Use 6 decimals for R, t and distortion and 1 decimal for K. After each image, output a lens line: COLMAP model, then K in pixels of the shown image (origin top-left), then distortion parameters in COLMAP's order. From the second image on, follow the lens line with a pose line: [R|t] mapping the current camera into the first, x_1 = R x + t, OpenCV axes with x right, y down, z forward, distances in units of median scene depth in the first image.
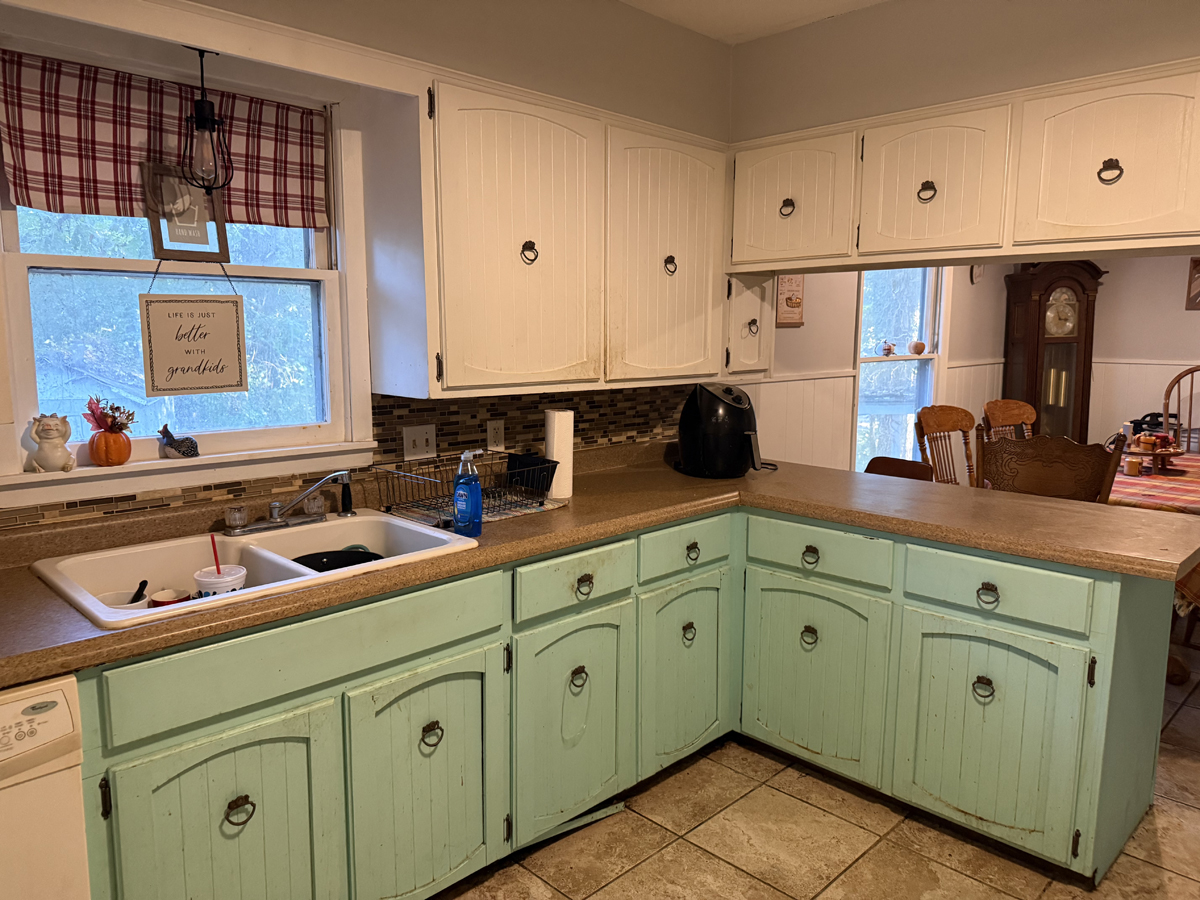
lens RADIAL K [[841.1, 0, 604.0], [0, 841.1, 443.6], [0, 0, 1]] dist [0.038764, -0.053460]
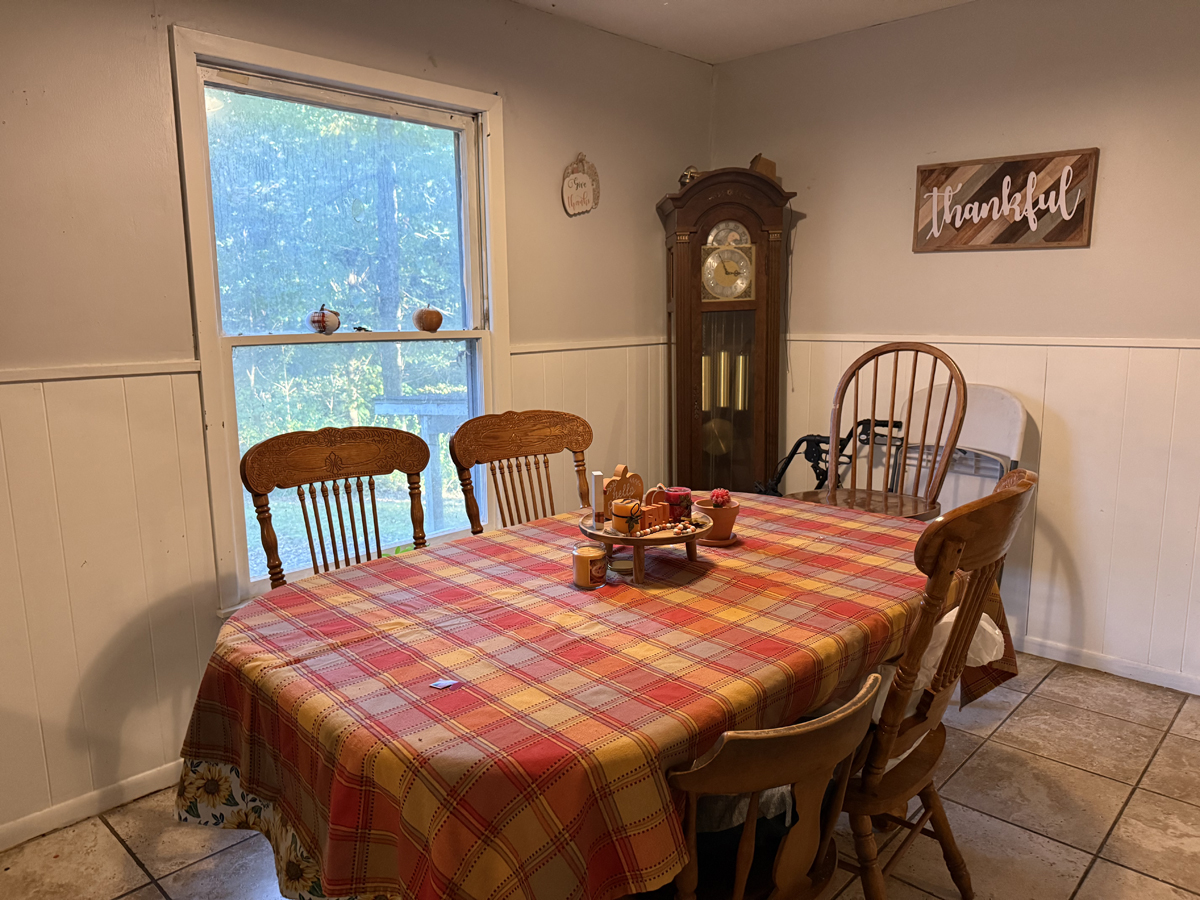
lens RADIAL K [[841.1, 0, 605.8], [0, 841.1, 452.2], [0, 0, 1]] dist [0.038764, -0.053460]
pose [[0.999661, -0.014728, 0.021490, 0.932422], [0.014019, 0.999363, 0.032811, -0.076105], [-0.021960, -0.032499, 0.999231, 0.799524]]
